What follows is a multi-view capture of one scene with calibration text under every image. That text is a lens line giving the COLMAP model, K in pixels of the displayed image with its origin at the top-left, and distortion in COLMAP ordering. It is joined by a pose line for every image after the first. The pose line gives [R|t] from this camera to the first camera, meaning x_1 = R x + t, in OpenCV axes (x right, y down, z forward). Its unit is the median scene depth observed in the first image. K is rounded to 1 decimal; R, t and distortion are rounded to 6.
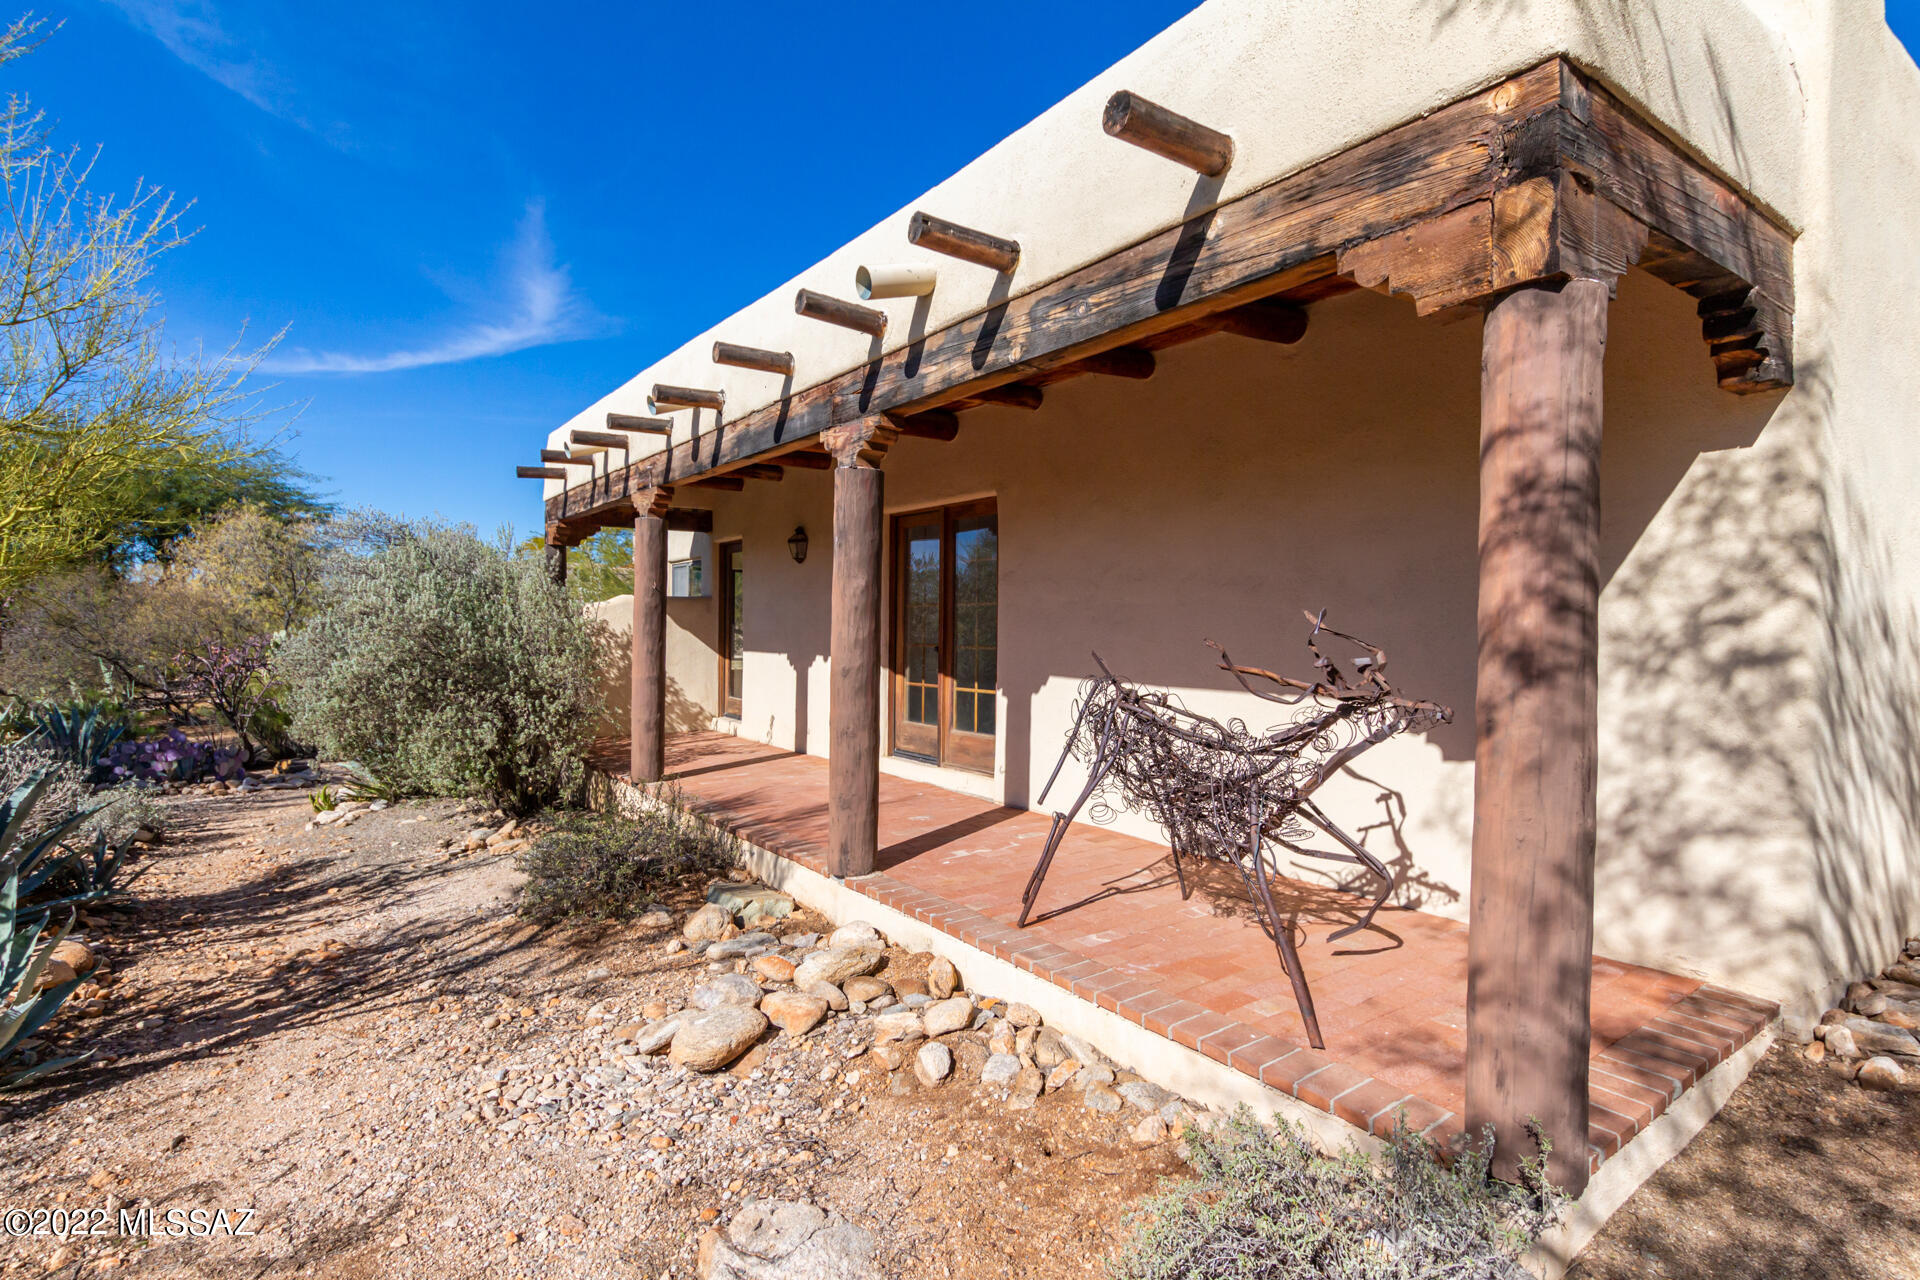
lens RADIAL K [[920.4, 0, 966.7], [0, 920.4, 646.4], [0, 0, 1]] dist [0.011694, -0.000785]
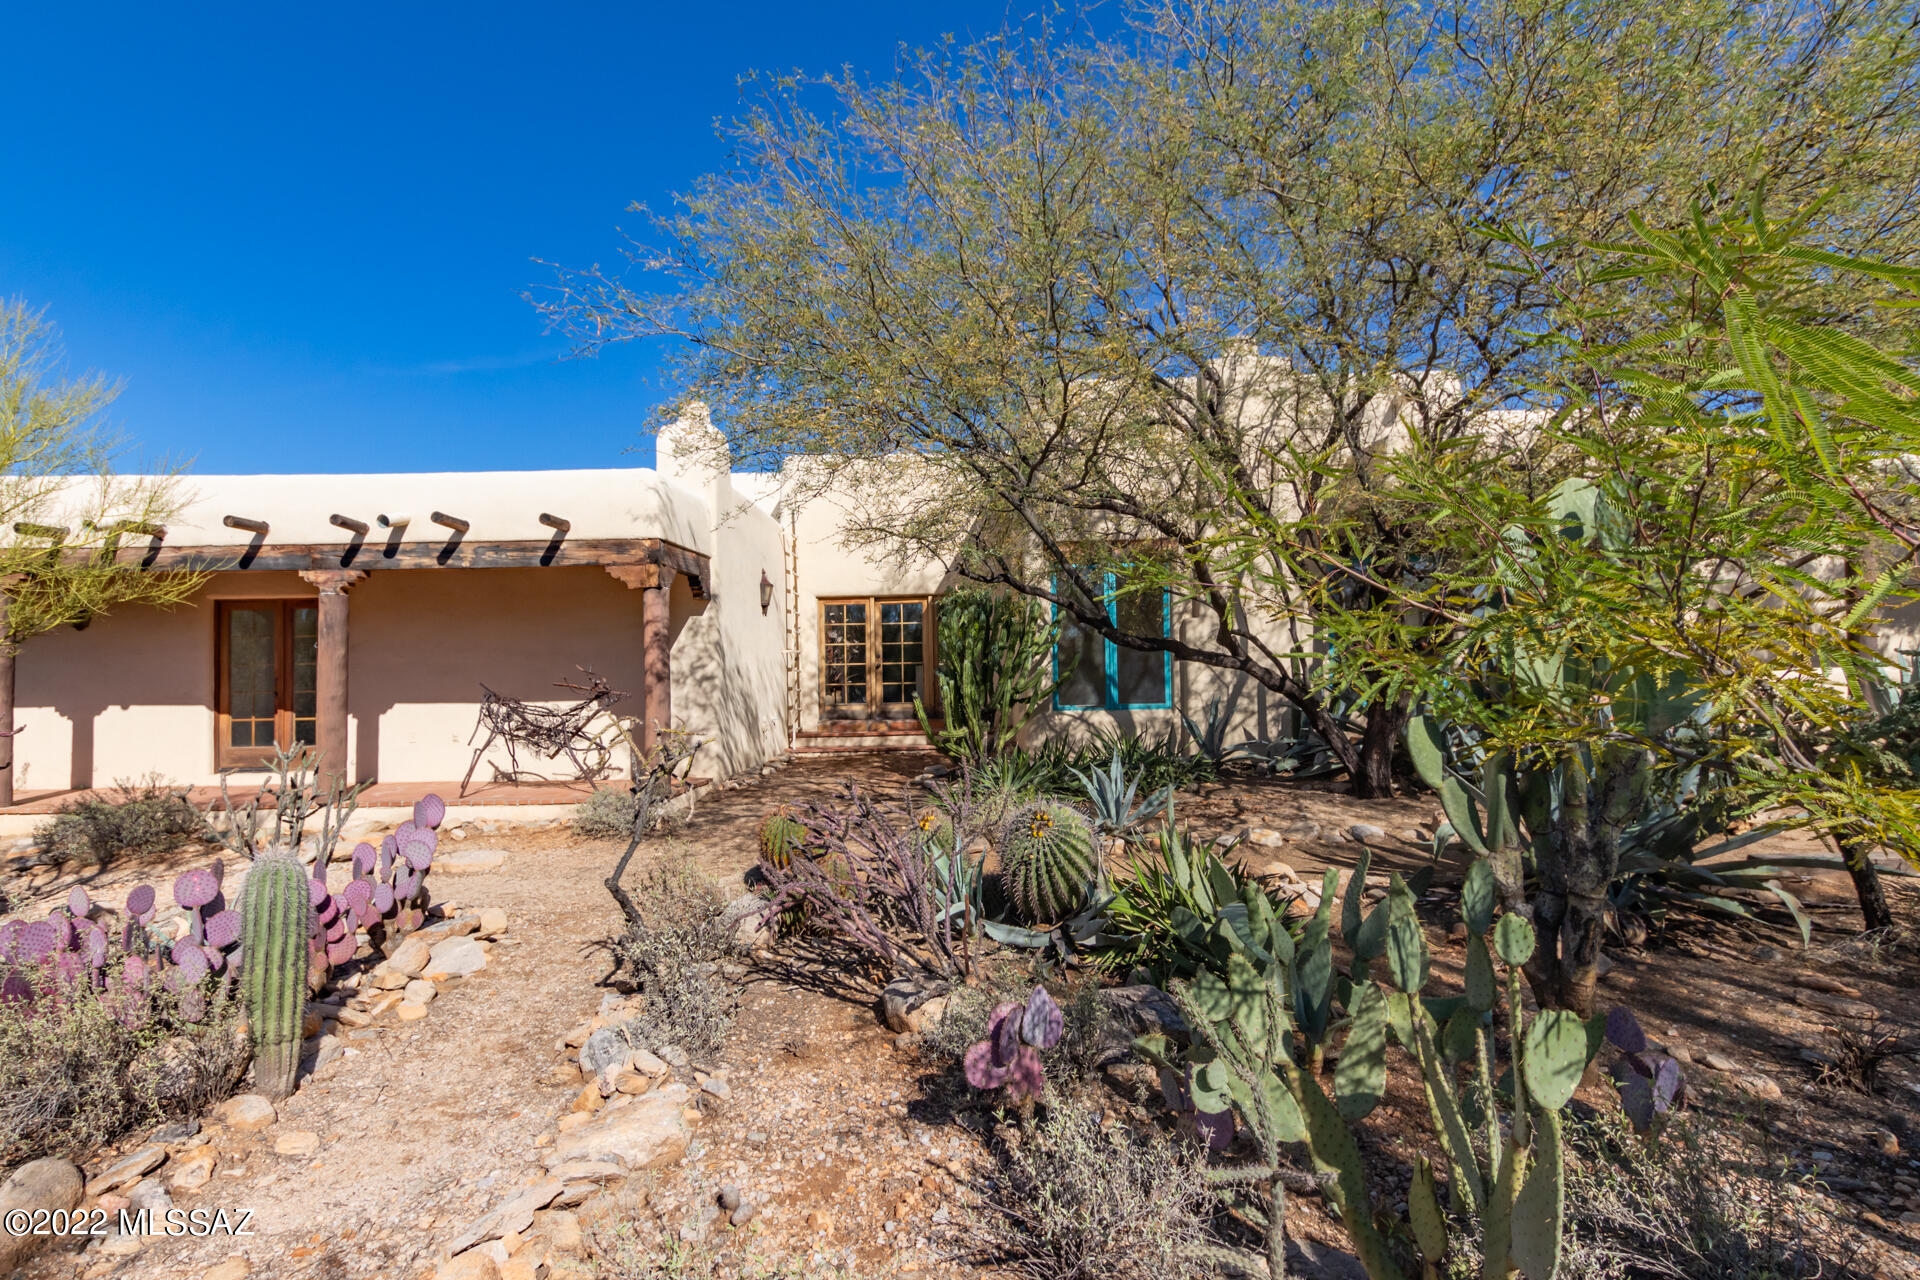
lens RADIAL K [[920.4, 0, 966.7], [0, 920.4, 646.4], [0, 0, 1]] dist [0.011694, -0.000785]
pose [[0.591095, 0.006770, 0.806574, -1.210414], [0.041150, 0.998409, -0.038537, 0.063393], [-0.805552, 0.055970, 0.589876, -1.632025]]
